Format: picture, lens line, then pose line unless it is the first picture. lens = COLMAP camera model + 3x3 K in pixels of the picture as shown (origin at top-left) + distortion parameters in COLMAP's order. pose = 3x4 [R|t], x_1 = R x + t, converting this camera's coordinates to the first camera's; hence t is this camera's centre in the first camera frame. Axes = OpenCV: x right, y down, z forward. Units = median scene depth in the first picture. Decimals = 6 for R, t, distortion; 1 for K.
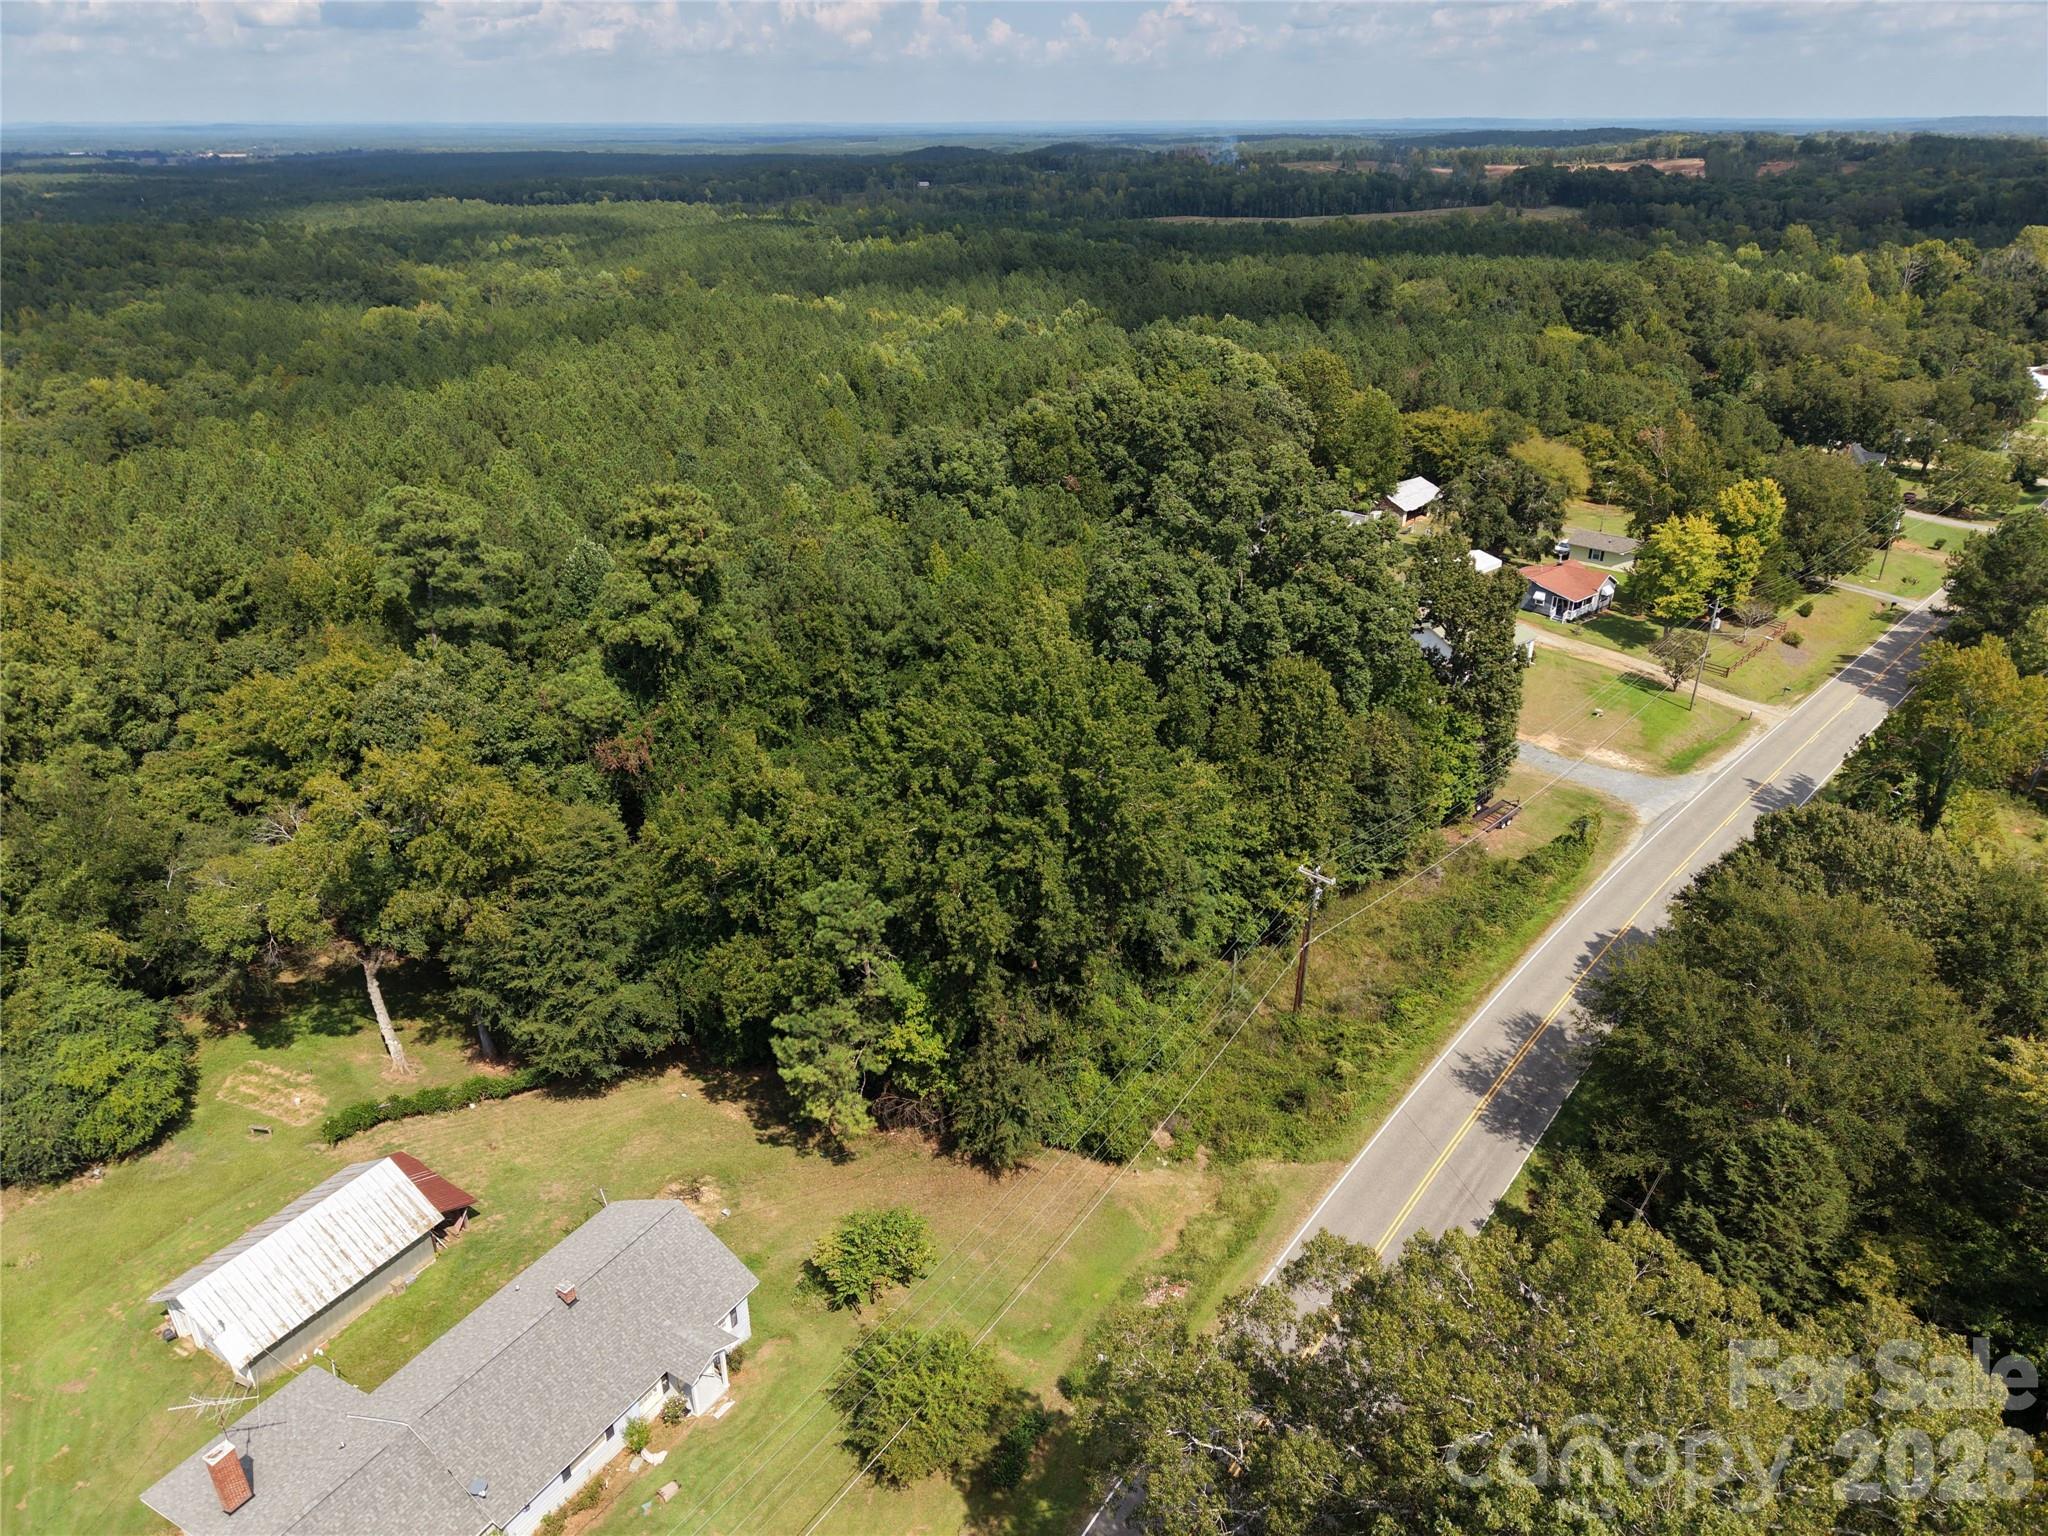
lens RADIAL K [[1372.8, 0, 1010.4], [0, 1372.8, 763.9], [0, 0, 1]] dist [0.030826, -0.029115]
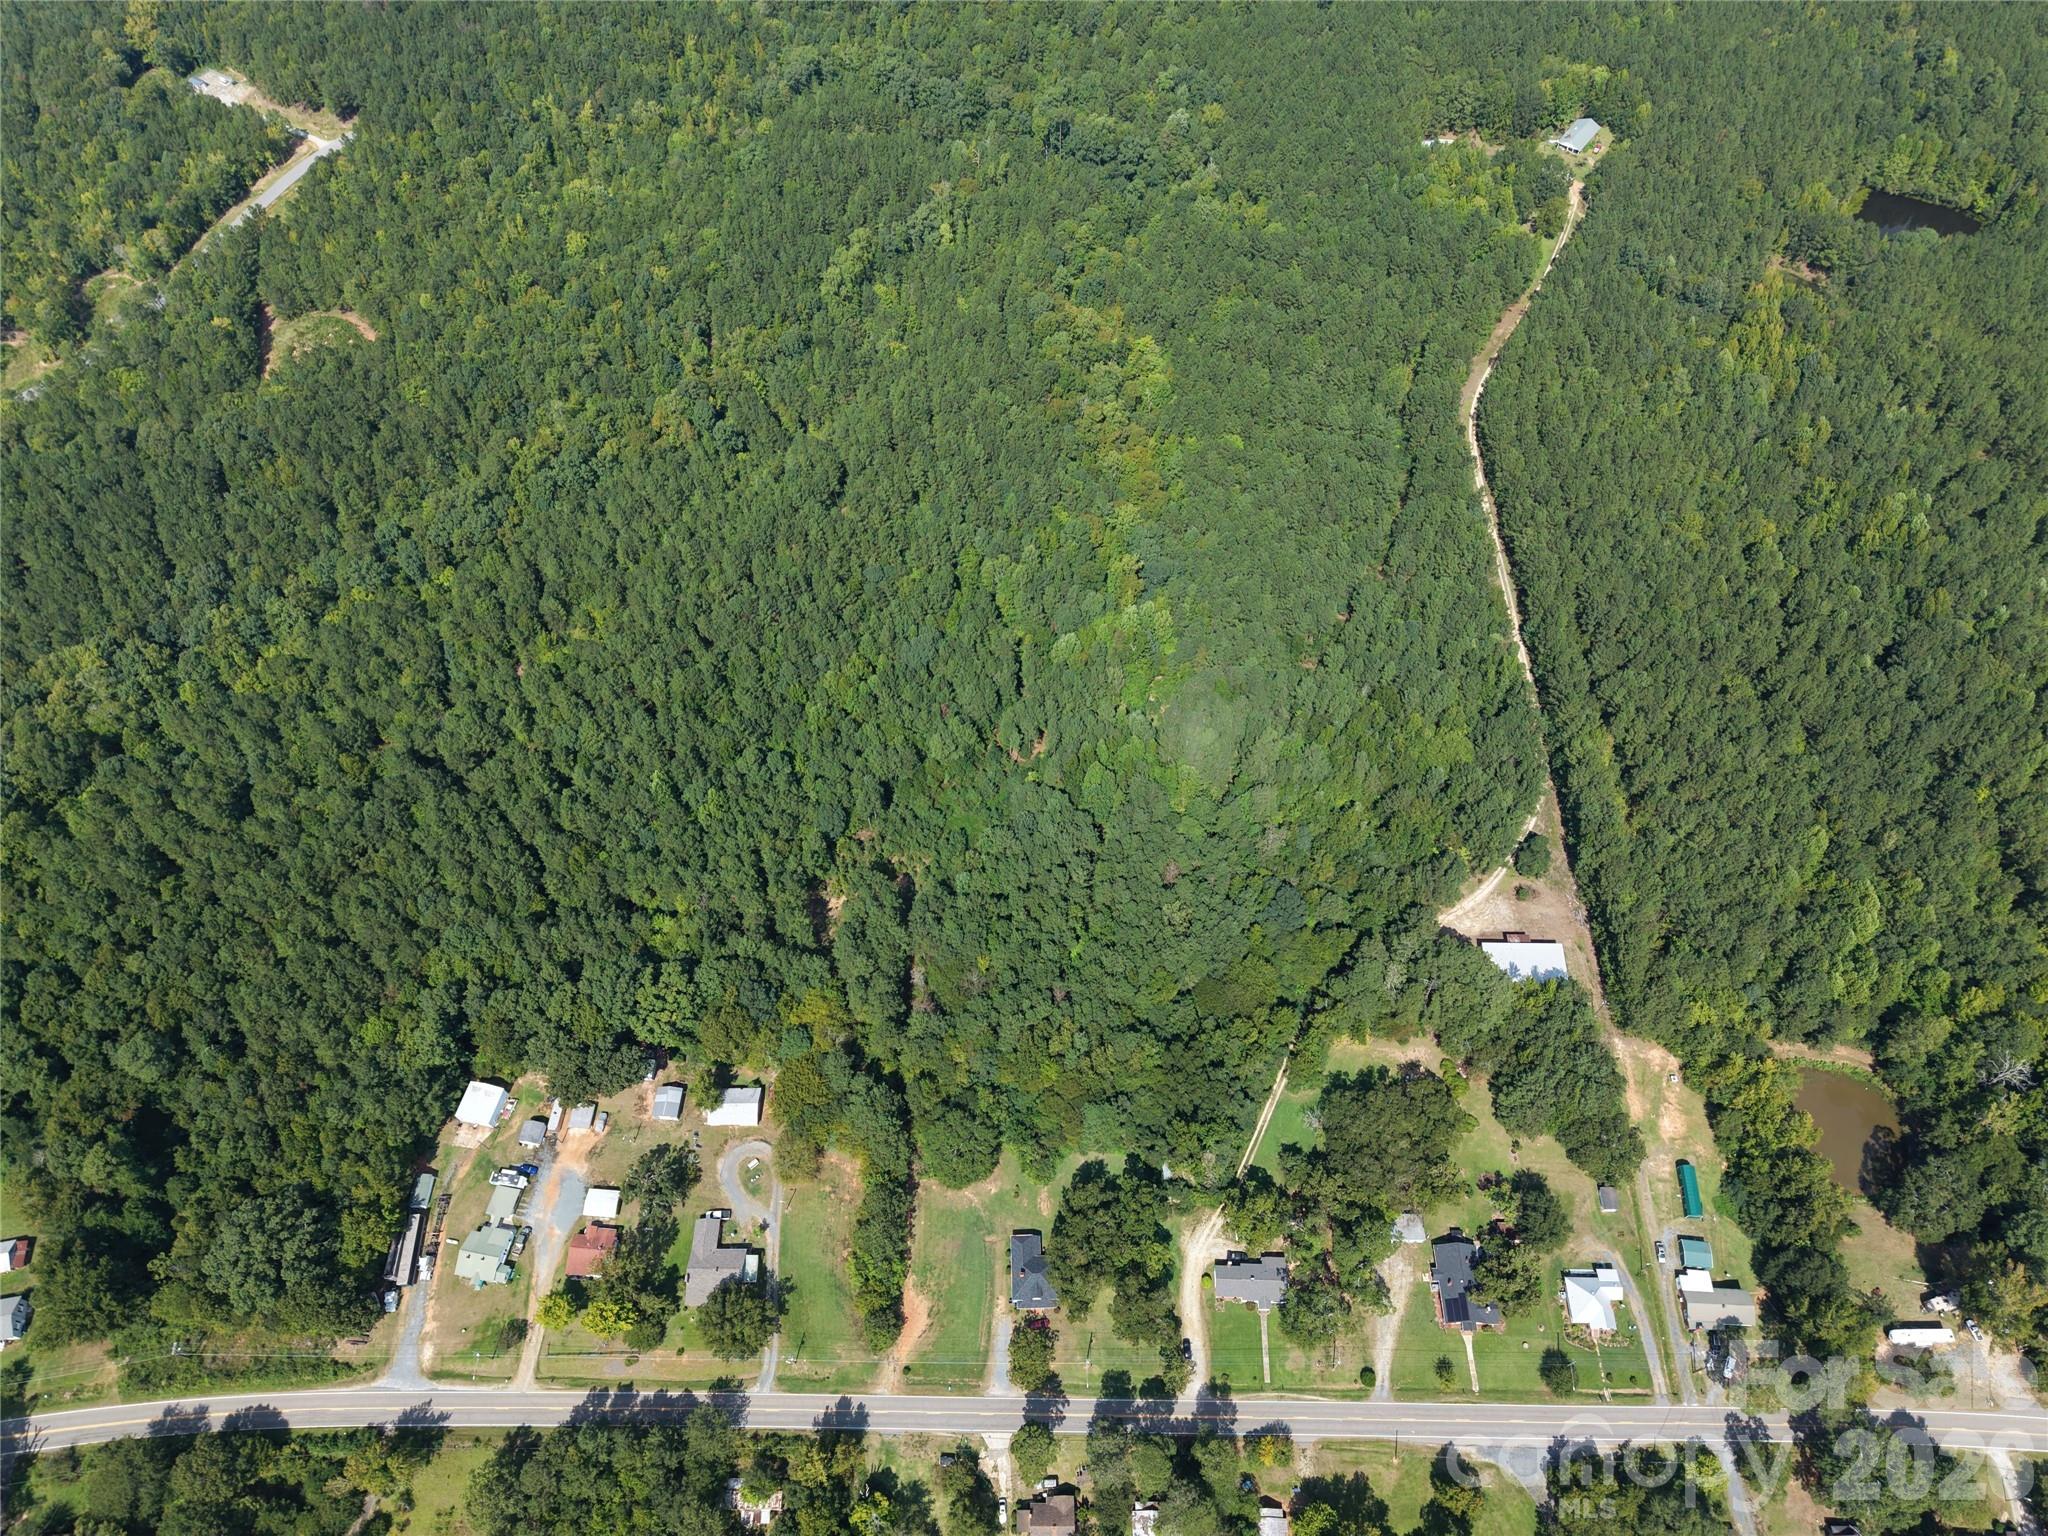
lens RADIAL K [[1372.8, 0, 1019.7], [0, 1372.8, 765.8], [0, 0, 1]] dist [0.030826, -0.029115]
pose [[0.677072, 0.614278, -0.405261, 1.637625], [-0.297175, 0.732012, 0.613063, -2.847452], [0.673246, -0.294654, 0.678173, 0.338658]]
